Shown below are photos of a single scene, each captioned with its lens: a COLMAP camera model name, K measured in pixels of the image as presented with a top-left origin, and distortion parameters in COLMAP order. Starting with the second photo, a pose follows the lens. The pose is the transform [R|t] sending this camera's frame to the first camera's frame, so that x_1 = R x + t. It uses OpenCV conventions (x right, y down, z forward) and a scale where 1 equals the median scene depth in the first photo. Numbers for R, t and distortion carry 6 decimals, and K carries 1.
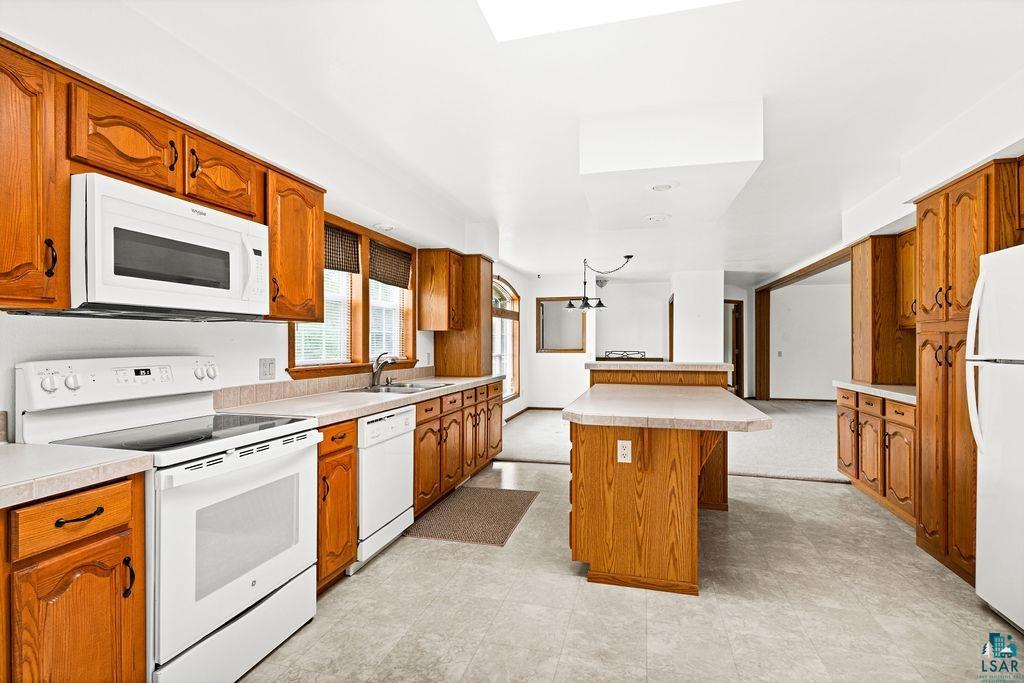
lens RADIAL K [[498.6, 0, 512.0], [0, 498.6, 341.5], [0, 0, 1]] dist [0.001649, 0.001318]
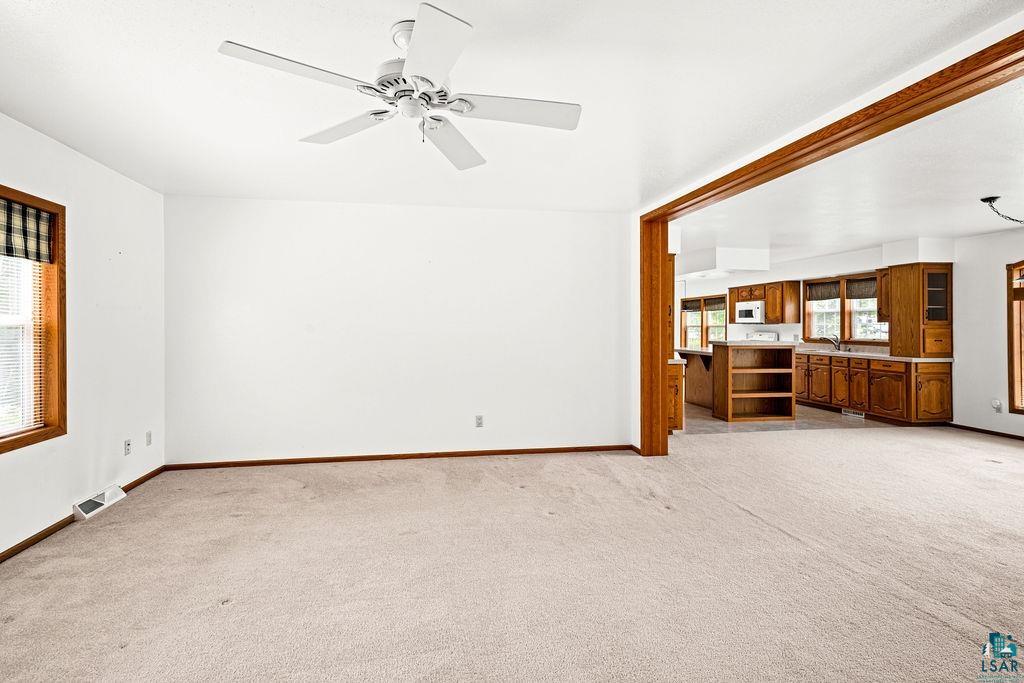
lens RADIAL K [[503.0, 0, 510.0], [0, 503.0, 321.3], [0, 0, 1]] dist [0.002024, 0.000524]
pose [[-0.905090, -0.007147, -0.425160, 1.927878], [-0.002726, 0.999936, -0.011005, -0.007429], [0.425211, -0.008802, -0.905051, 2.380682]]
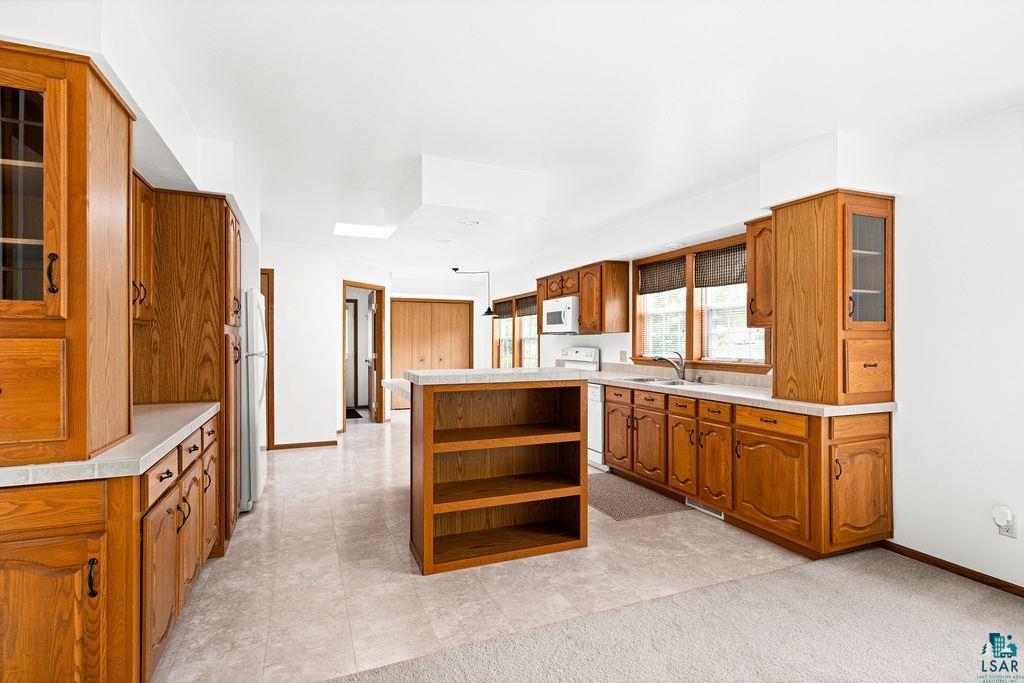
lens RADIAL K [[498.6, 0, 512.0], [0, 498.6, 341.5], [0, 0, 1]] dist [0.001649, 0.001318]
pose [[-0.791120, 0.000552, -0.611660, 0.786817], [0.001083, 0.999999, -0.000498, -0.001843], [0.611660, -0.001056, -0.791120, 1.719115]]
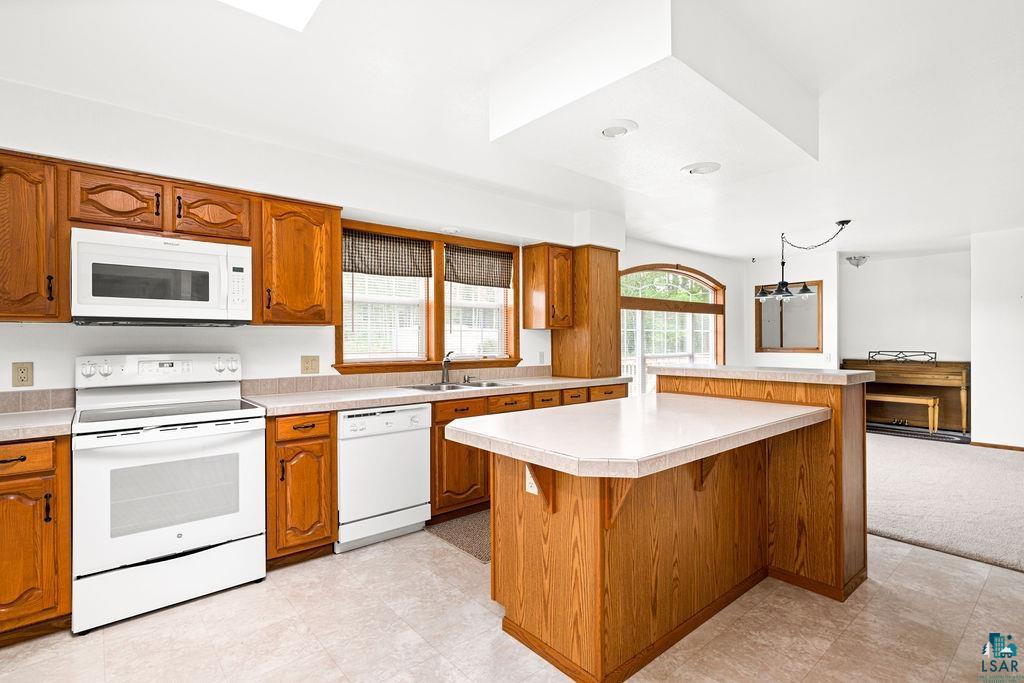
lens RADIAL K [[491.7, 0, 510.3], [0, 491.7, 340.1], [0, 0, 1]] dist [0.002043, 0.000935]
pose [[0.821427, -0.005552, -0.570287, 0.435496], [0.006404, 0.999979, -0.000511, -0.000008], [0.570278, -0.003233, 0.821445, 0.230900]]
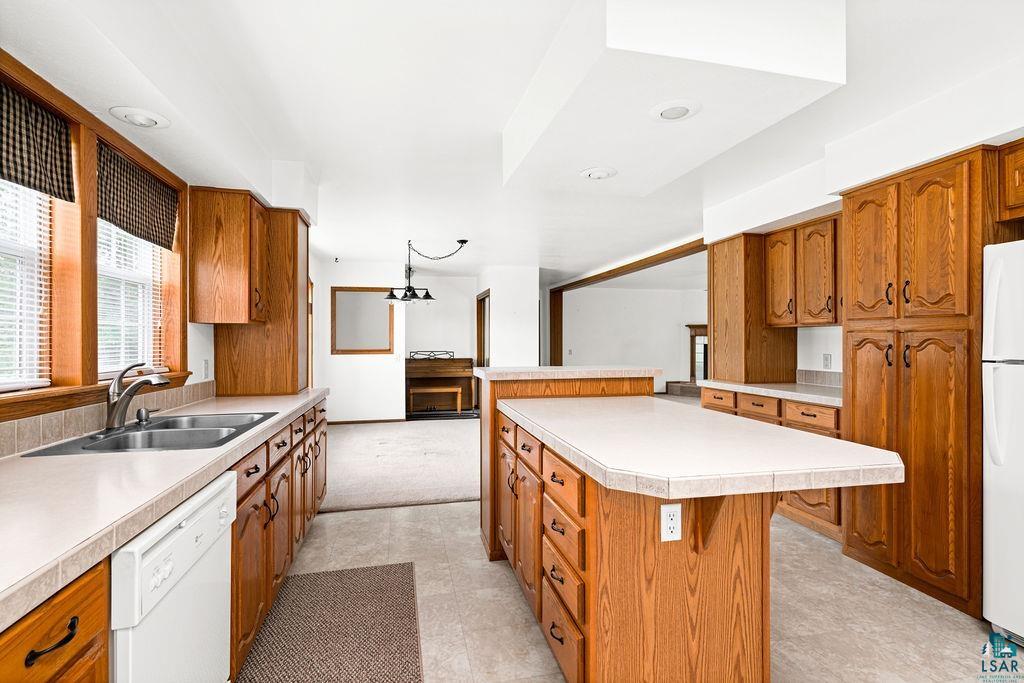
lens RADIAL K [[491.7, 0, 510.3], [0, 491.7, 340.1], [0, 0, 1]] dist [0.002043, 0.000935]
pose [[0.886674, -0.001205, 0.462394, -0.151908], [0.001349, 0.999999, 0.000020, -0.001127], [-0.462394, 0.000606, 0.886675, 0.379163]]
